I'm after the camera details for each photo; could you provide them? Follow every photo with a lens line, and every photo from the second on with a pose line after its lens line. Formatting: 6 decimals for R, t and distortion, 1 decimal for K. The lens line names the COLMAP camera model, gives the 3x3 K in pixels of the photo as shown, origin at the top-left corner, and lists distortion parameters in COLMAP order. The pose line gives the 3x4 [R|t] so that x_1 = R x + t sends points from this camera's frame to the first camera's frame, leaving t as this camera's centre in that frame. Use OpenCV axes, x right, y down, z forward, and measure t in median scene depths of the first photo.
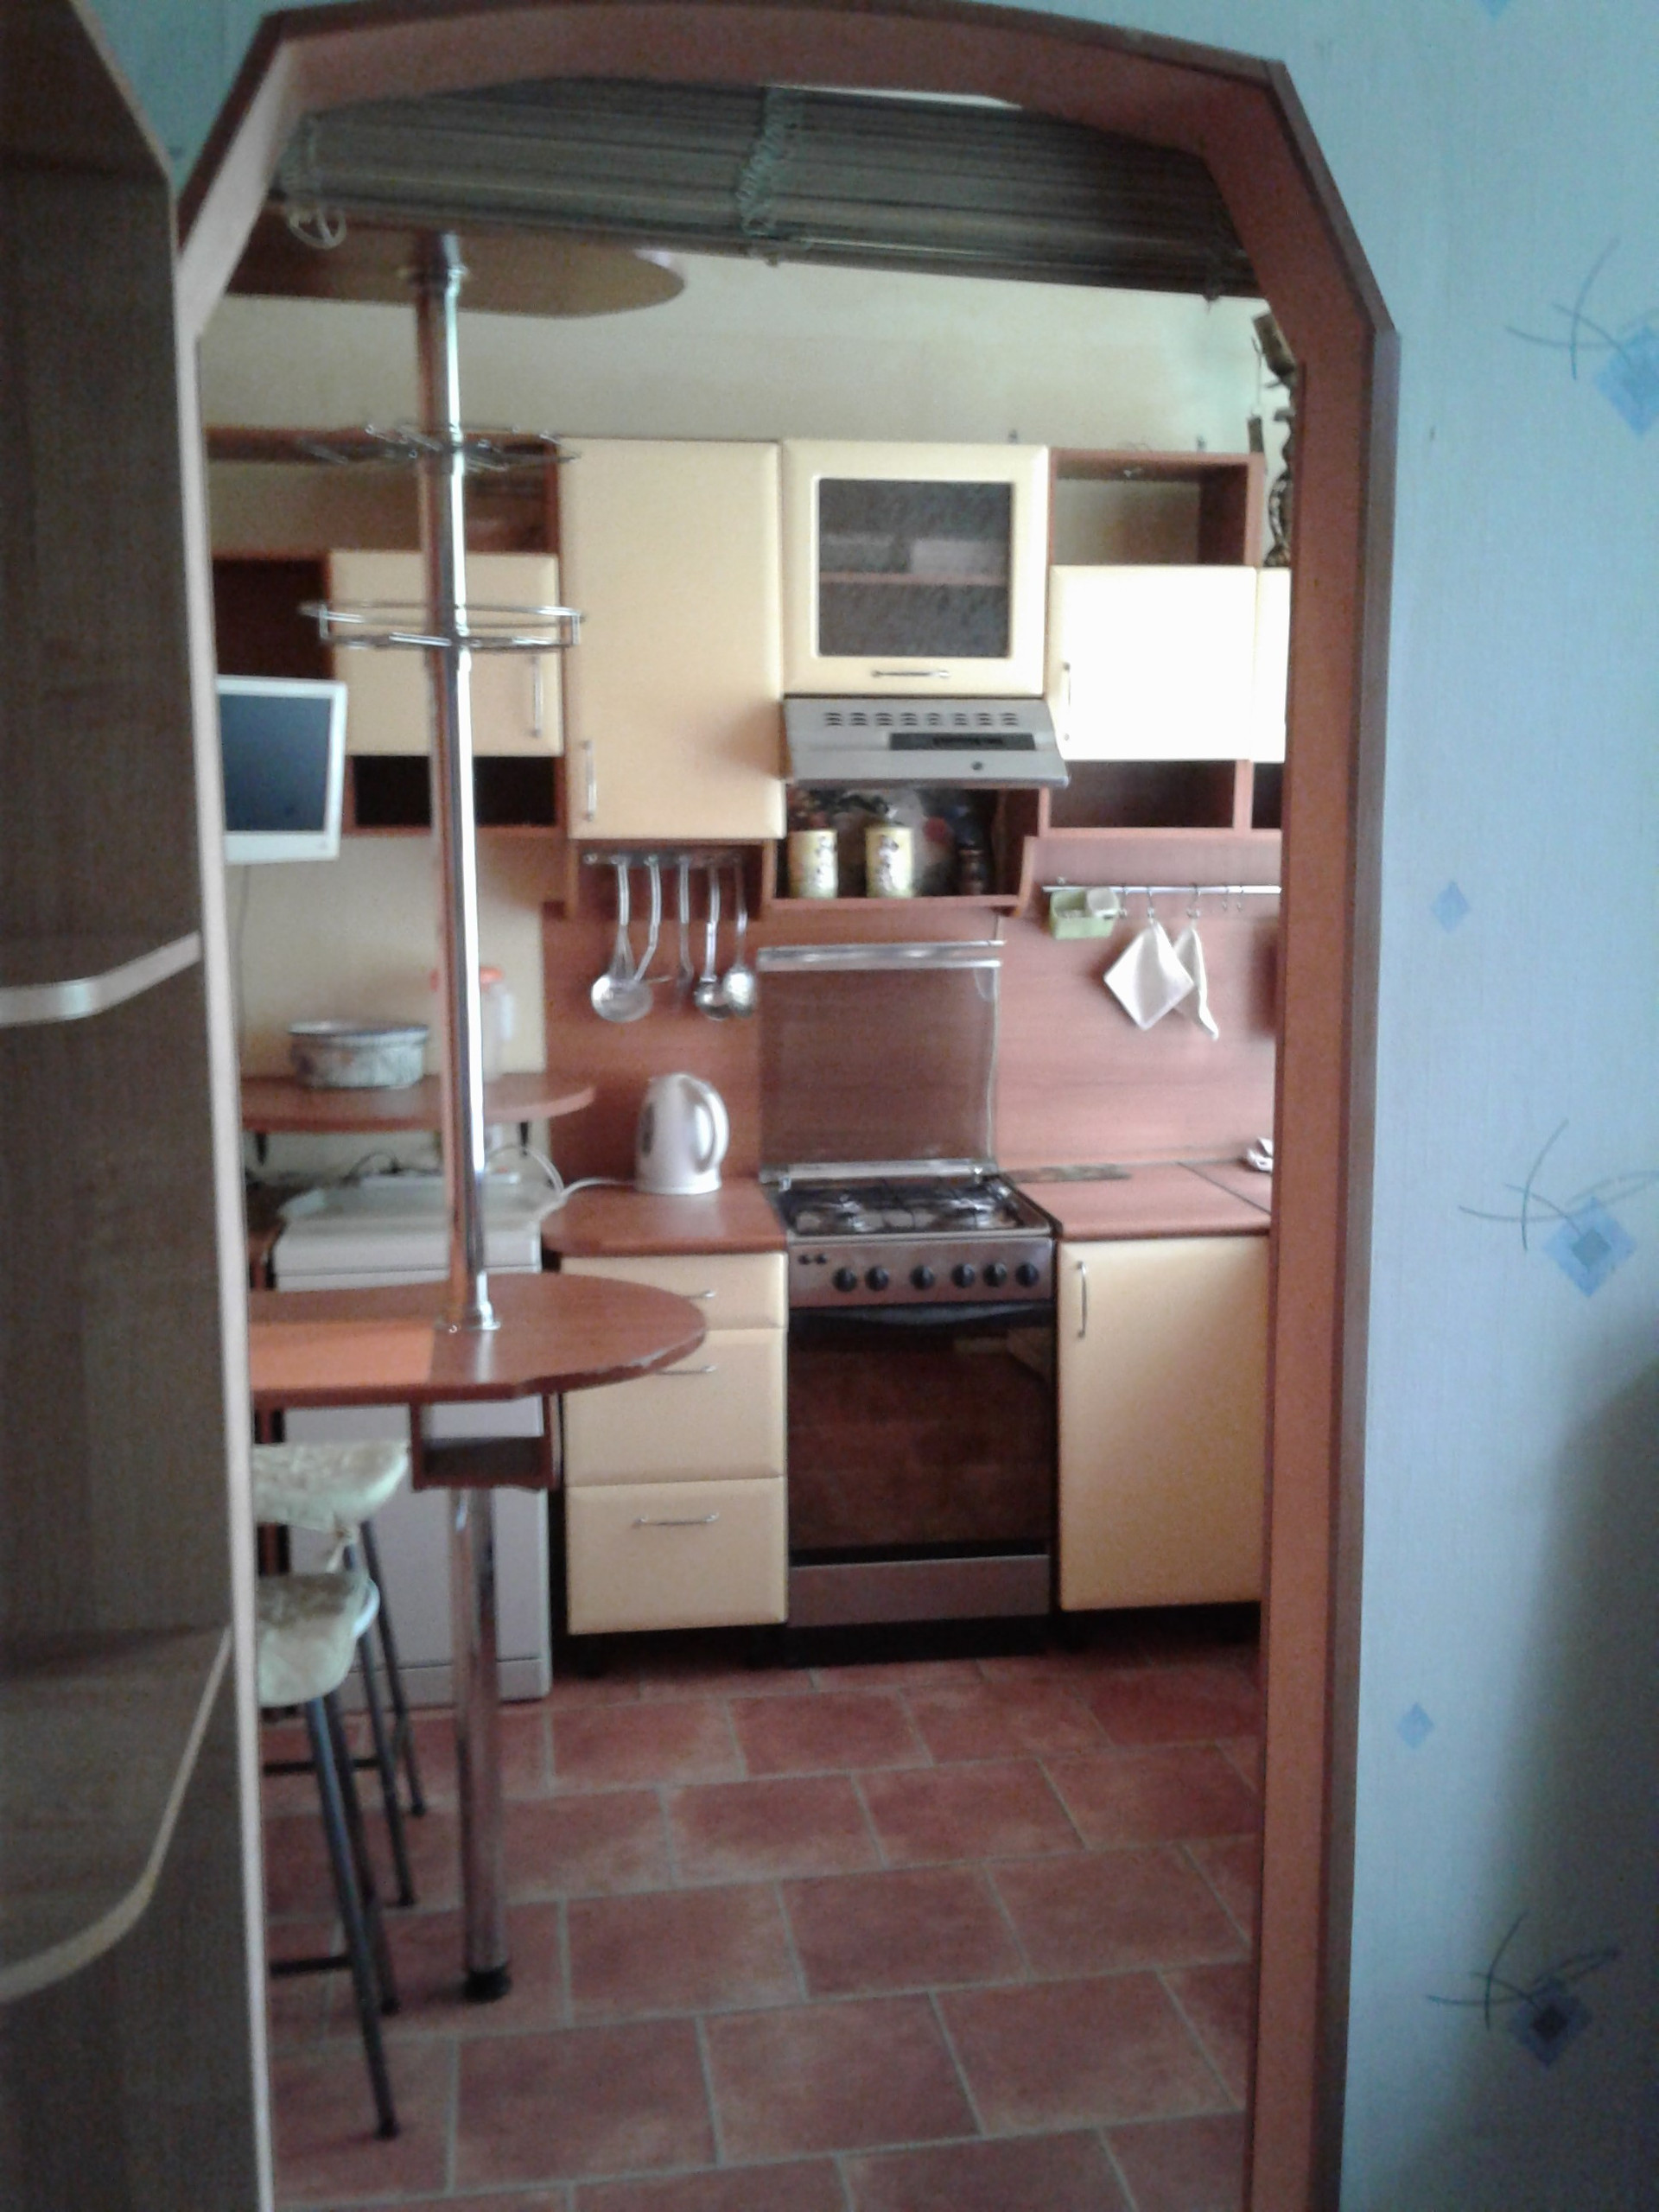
lens RADIAL K [[2027.8, 0, 862.5], [0, 2027.8, 1095.7], [0, 0, 1]] dist [0.127432, -0.236423]
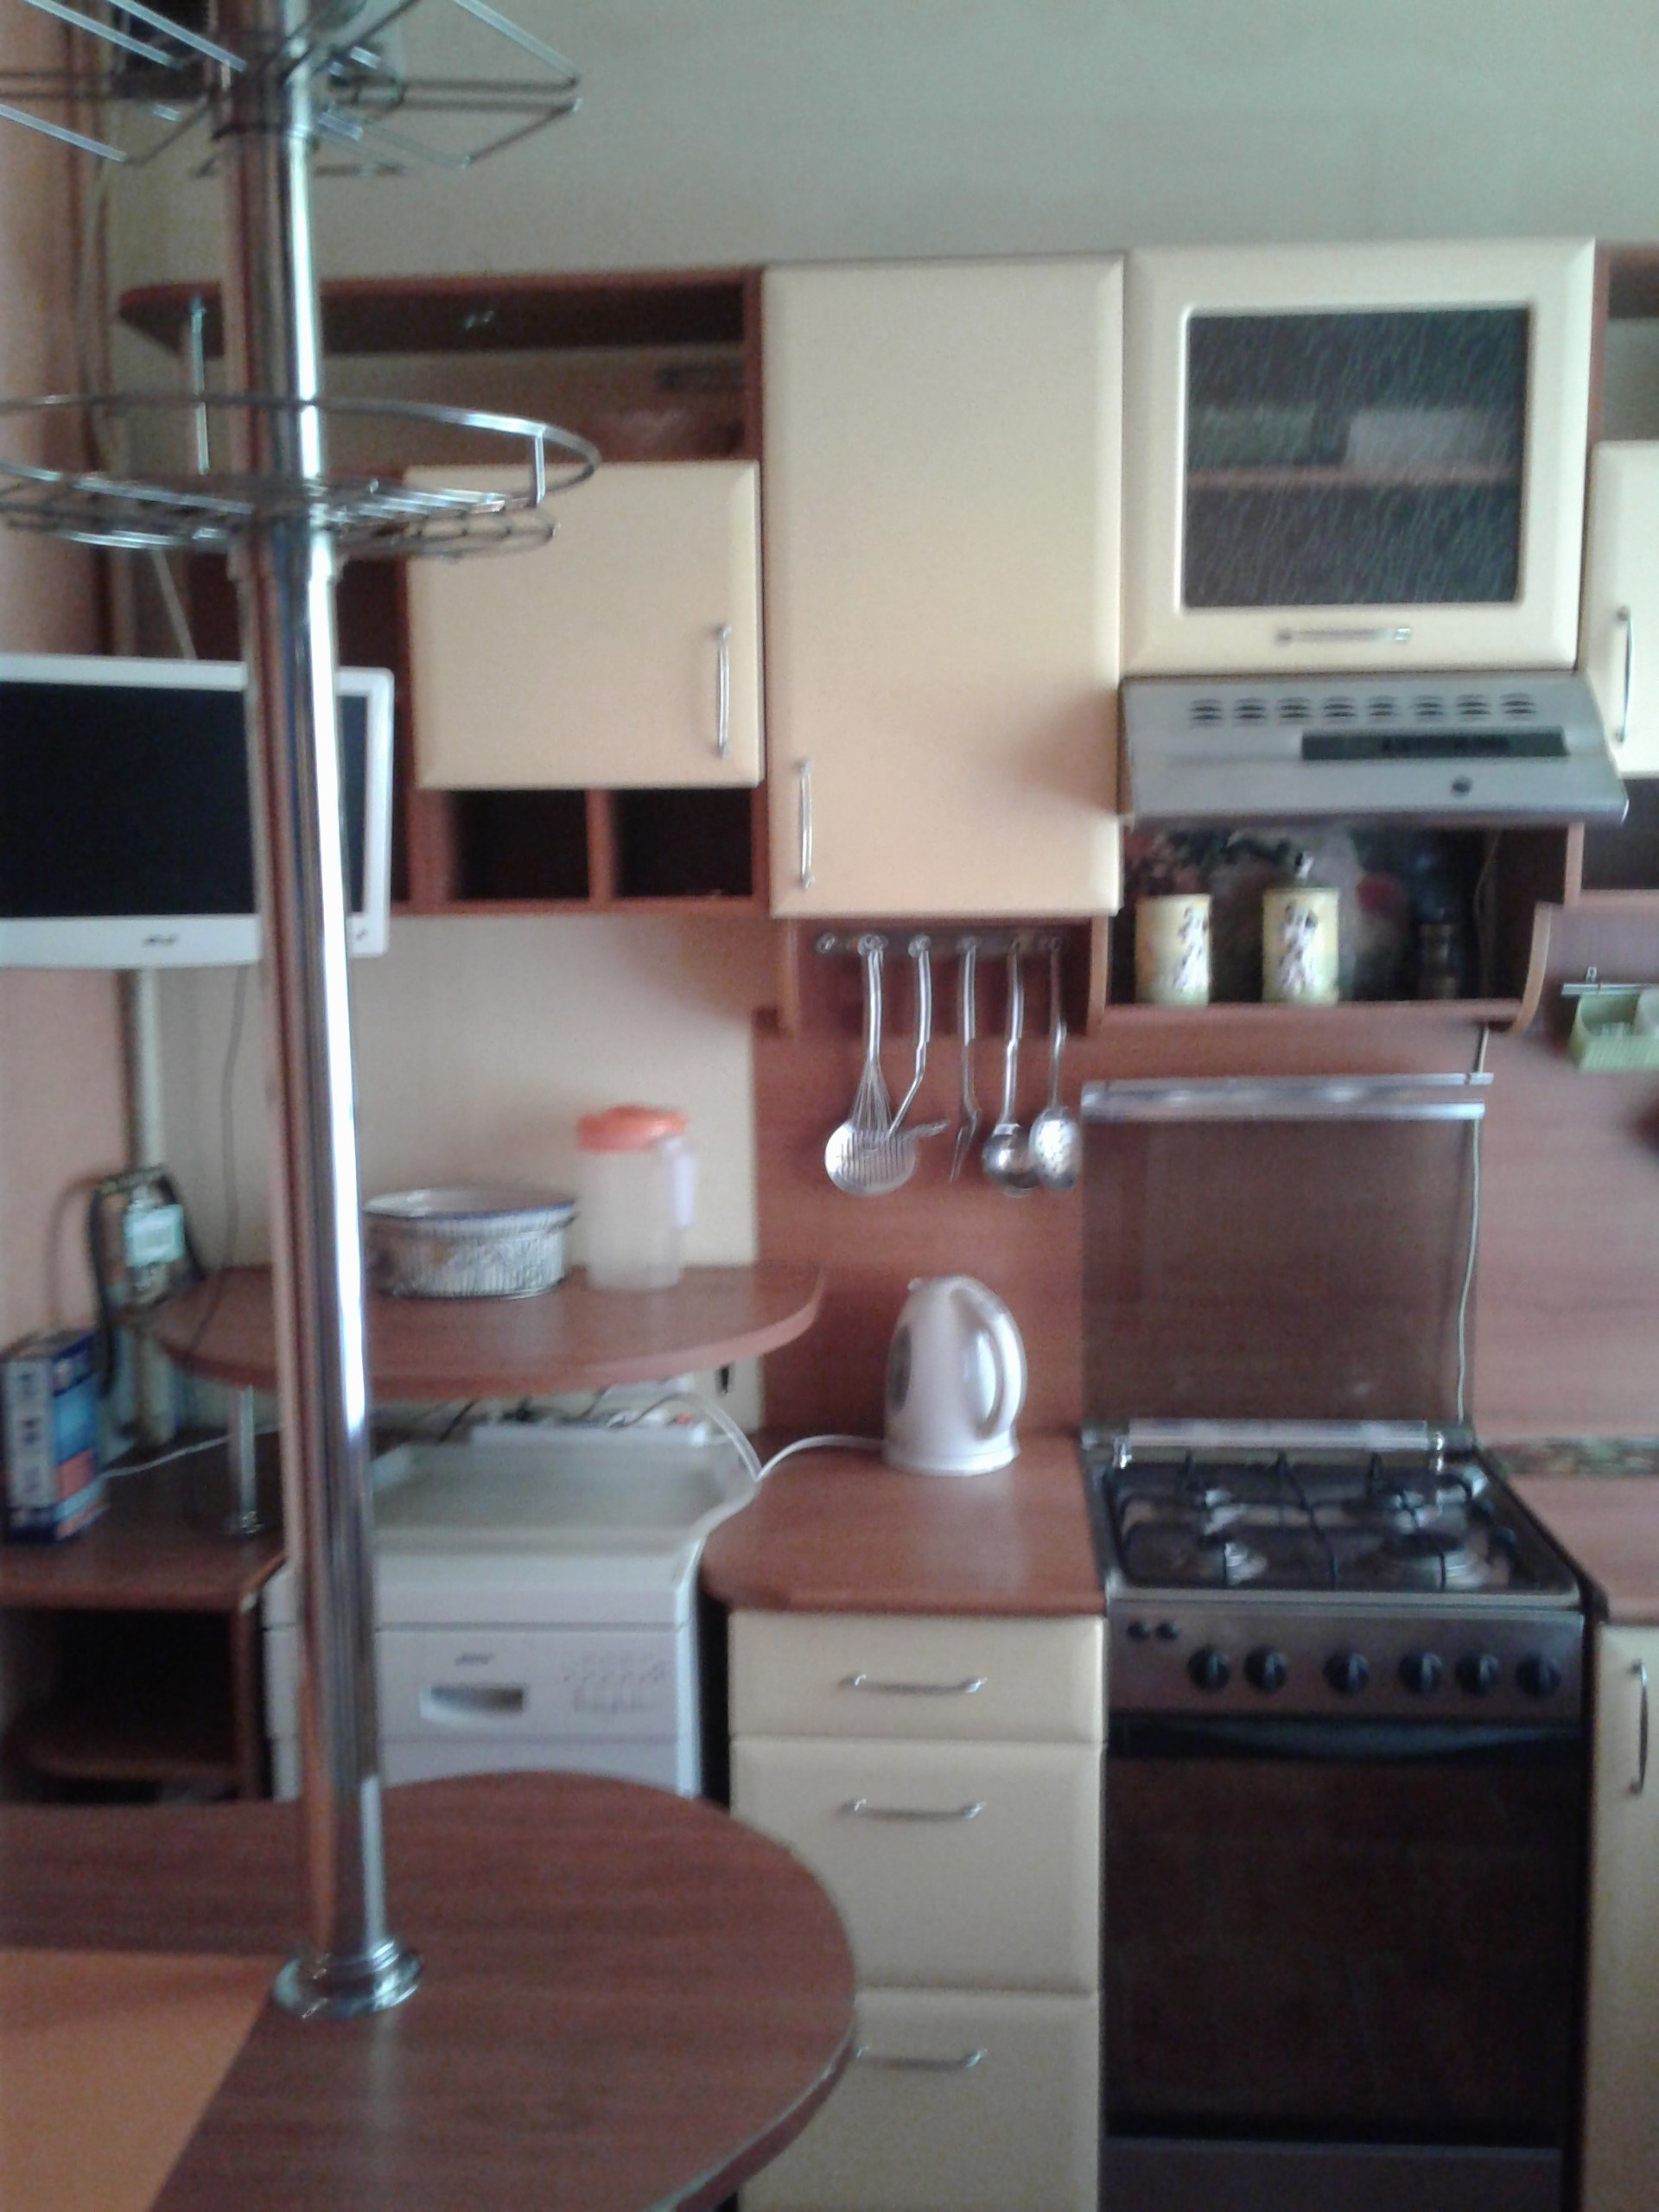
lens RADIAL K [[1967.9, 0, 829.5], [0, 1967.9, 1106.0], [0, 0, 1]] dist [0.036368, -0.005300]
pose [[0.974931, 0.018035, -0.221774, 0.008001], [-0.020415, 0.999756, -0.008445, -0.061328], [0.221568, 0.012761, 0.975062, 0.401752]]
